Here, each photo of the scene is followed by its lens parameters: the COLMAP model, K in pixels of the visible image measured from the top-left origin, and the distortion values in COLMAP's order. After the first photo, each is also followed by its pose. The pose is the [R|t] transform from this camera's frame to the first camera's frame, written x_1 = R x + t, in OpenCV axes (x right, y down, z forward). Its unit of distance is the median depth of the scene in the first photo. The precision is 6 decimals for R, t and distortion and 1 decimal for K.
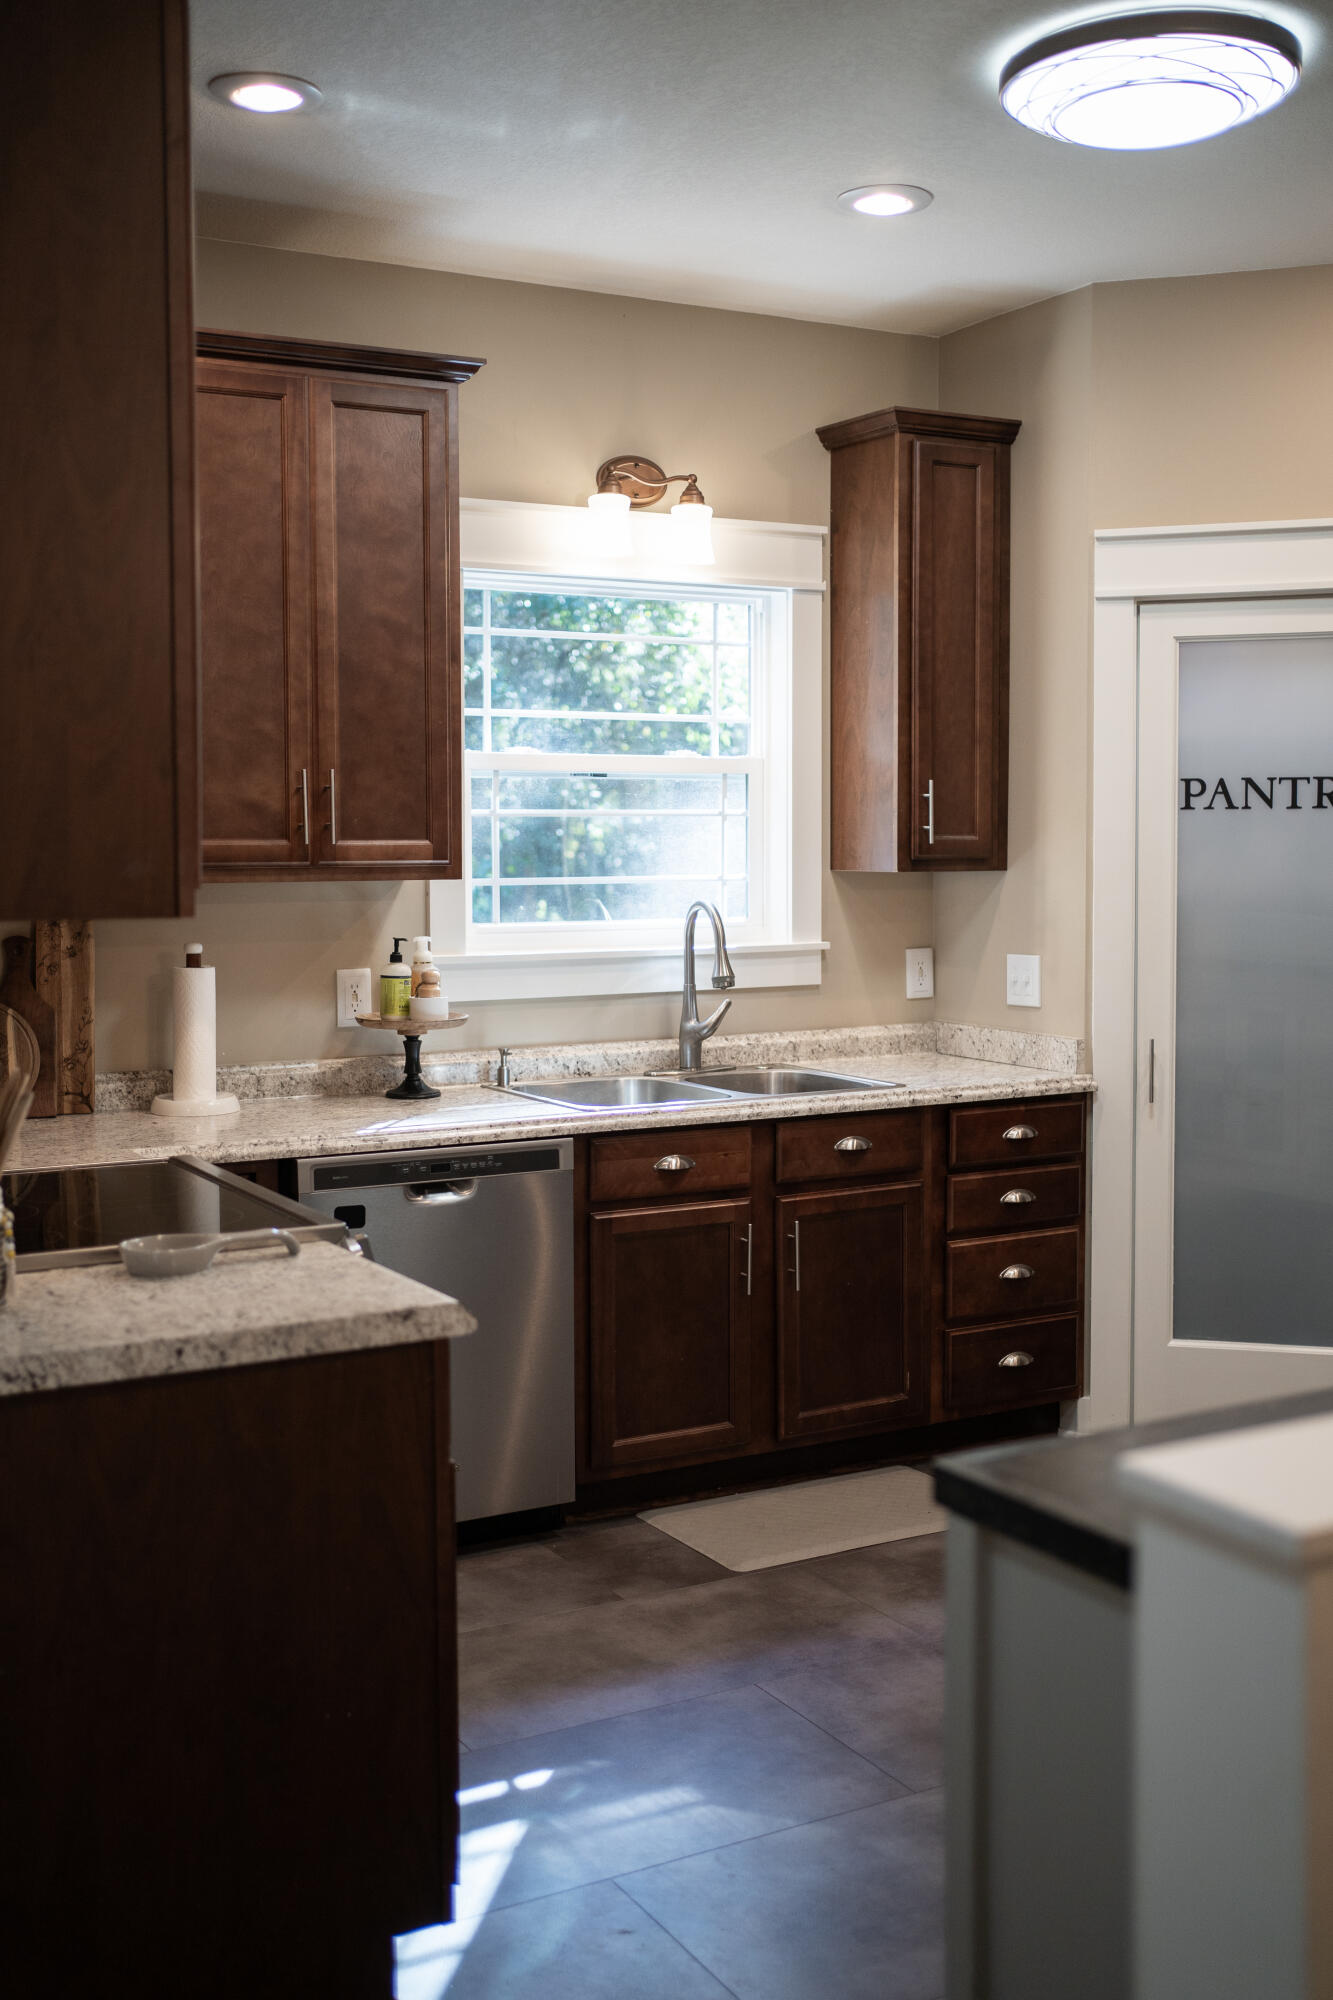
lens RADIAL K [[2100.7, 0, 634.9], [0, 2100.7, 996.1], [0, 0, 1]] dist [-0.028338, 0.177562]
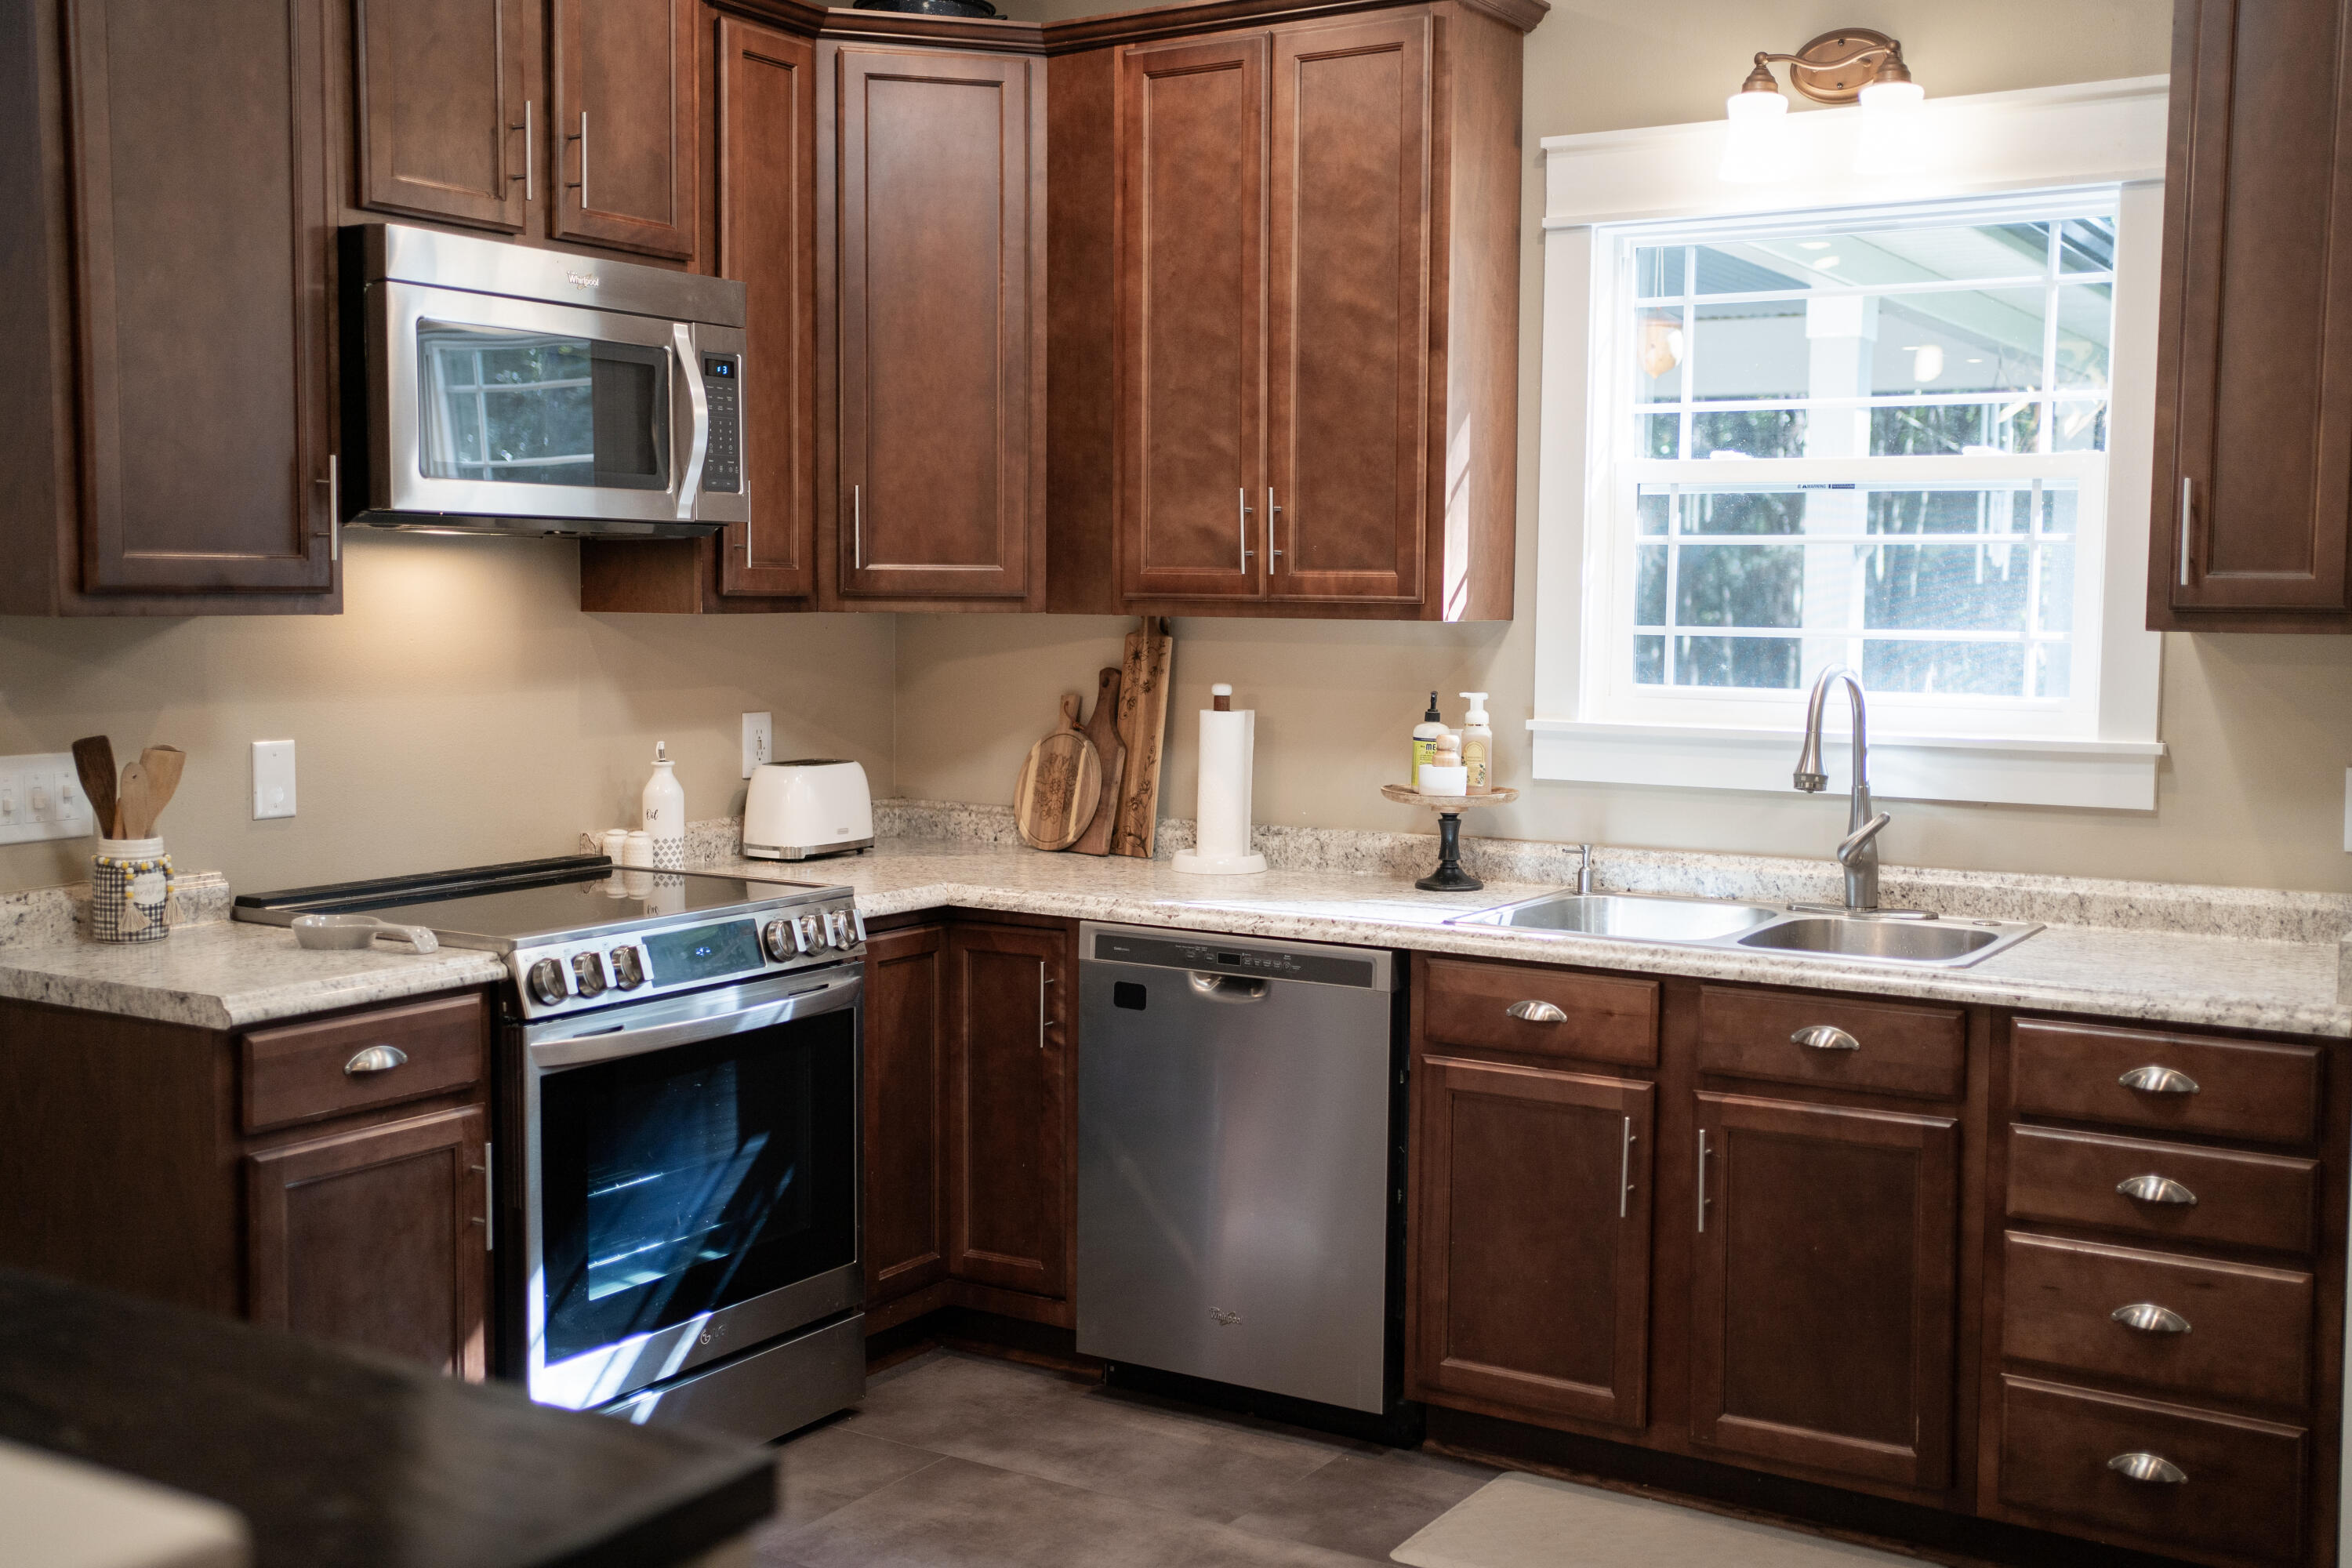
lens RADIAL K [[2392.9, 0, 1201.4], [0, 2392.9, 777.6], [0, 0, 1]] dist [-0.032795, 0.172461]
pose [[0.496278, 0.077613, -0.864687, 0.679729], [-0.076922, 0.996010, 0.045251, -0.030919], [0.864749, 0.044056, 0.500268, 0.476890]]
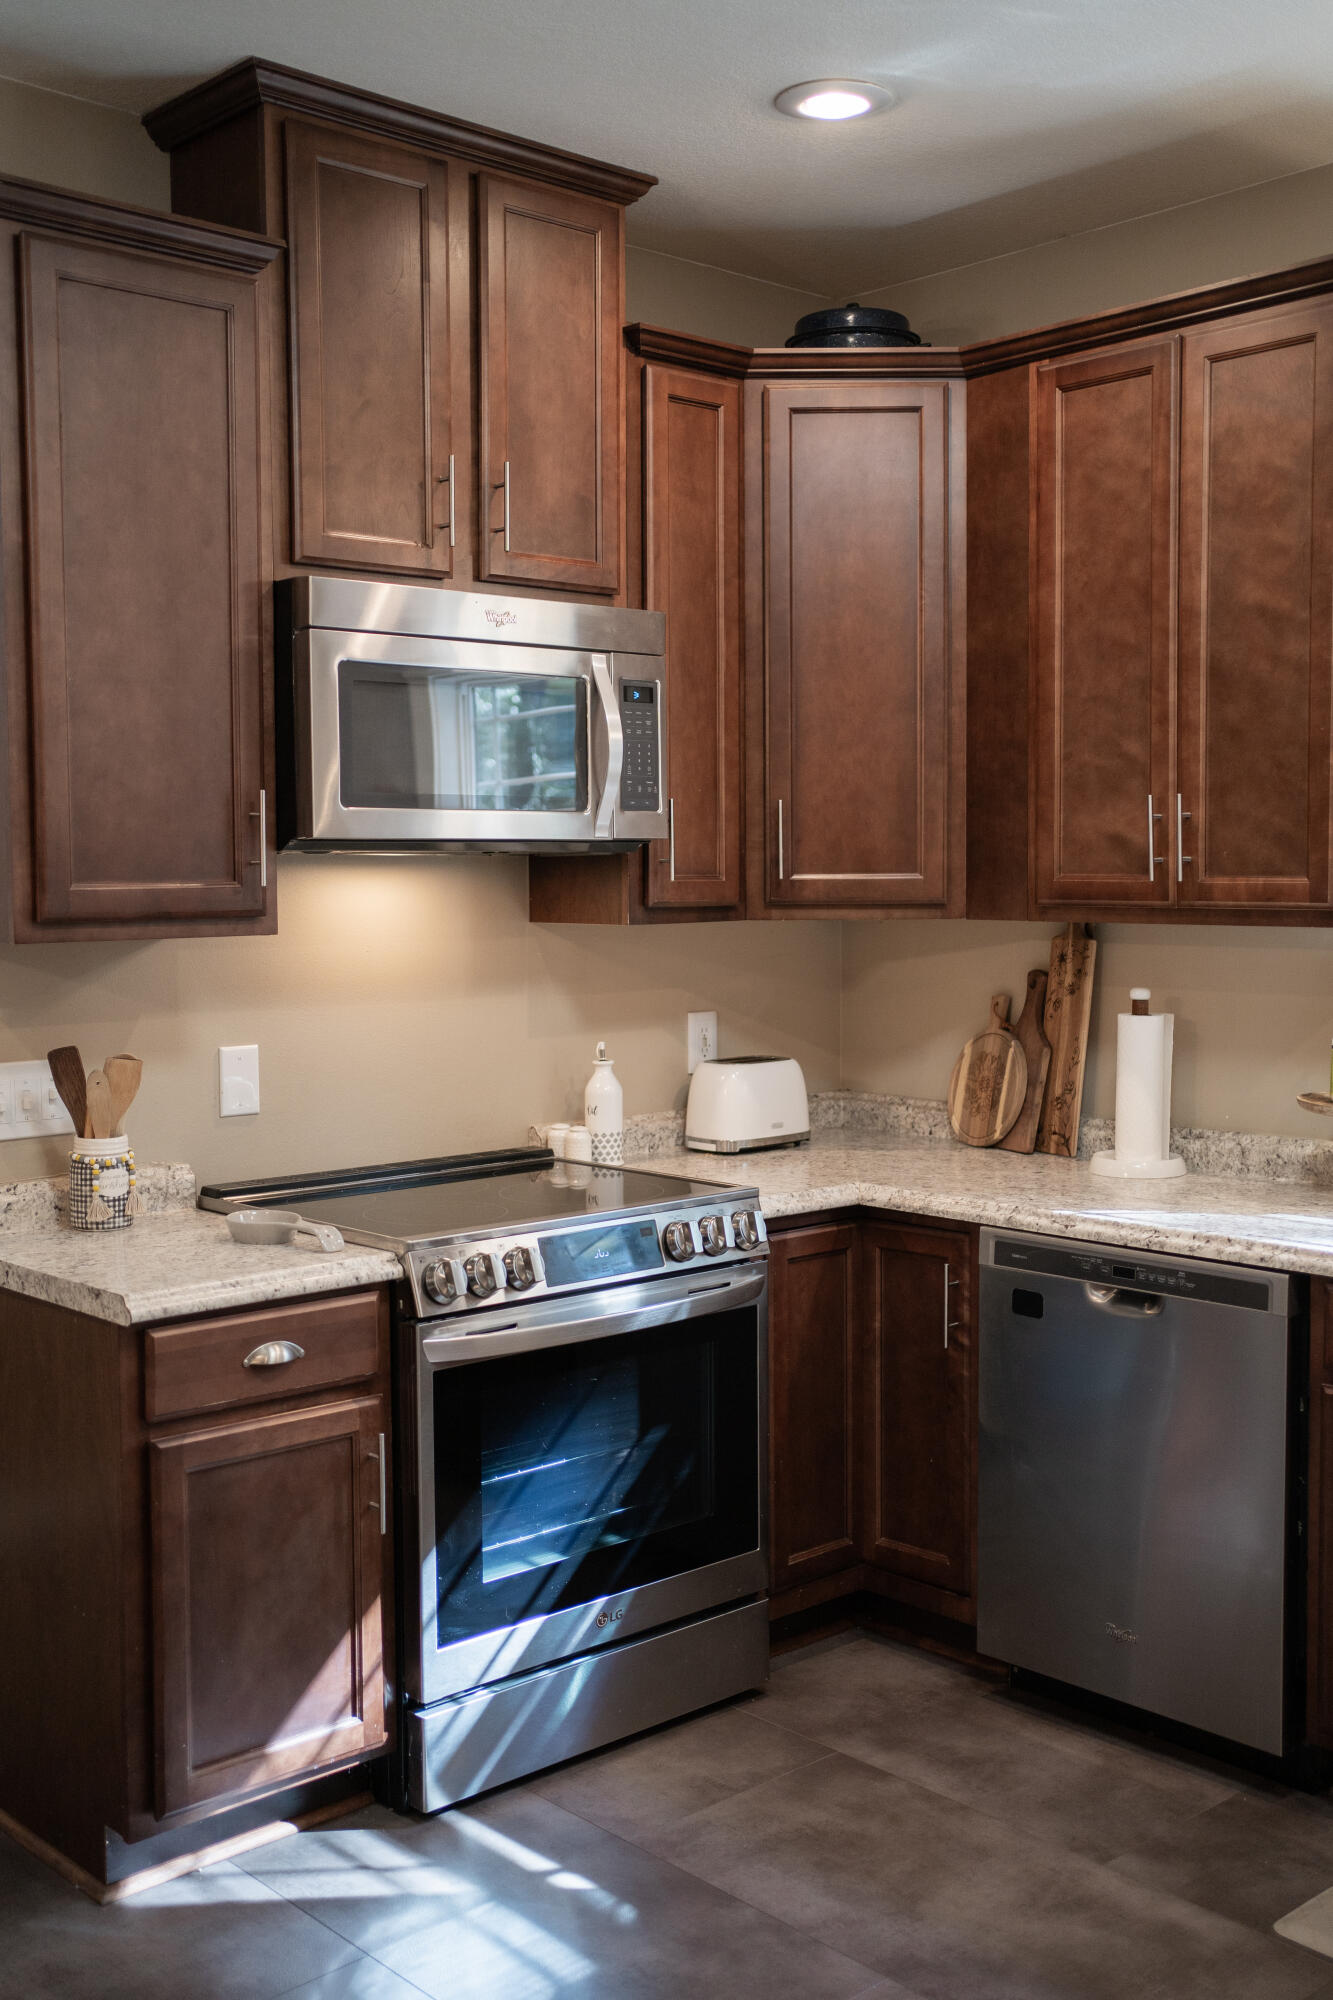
lens RADIAL K [[2077.7, 0, 676.0], [0, 2077.7, 1006.2], [0, 0, 1]] dist [-0.031516, 0.173666]
pose [[0.243624, 0.068874, -0.967421, 0.611626], [-0.068567, 0.996203, 0.053656, -0.051812], [0.967443, 0.053261, 0.247421, 0.581428]]
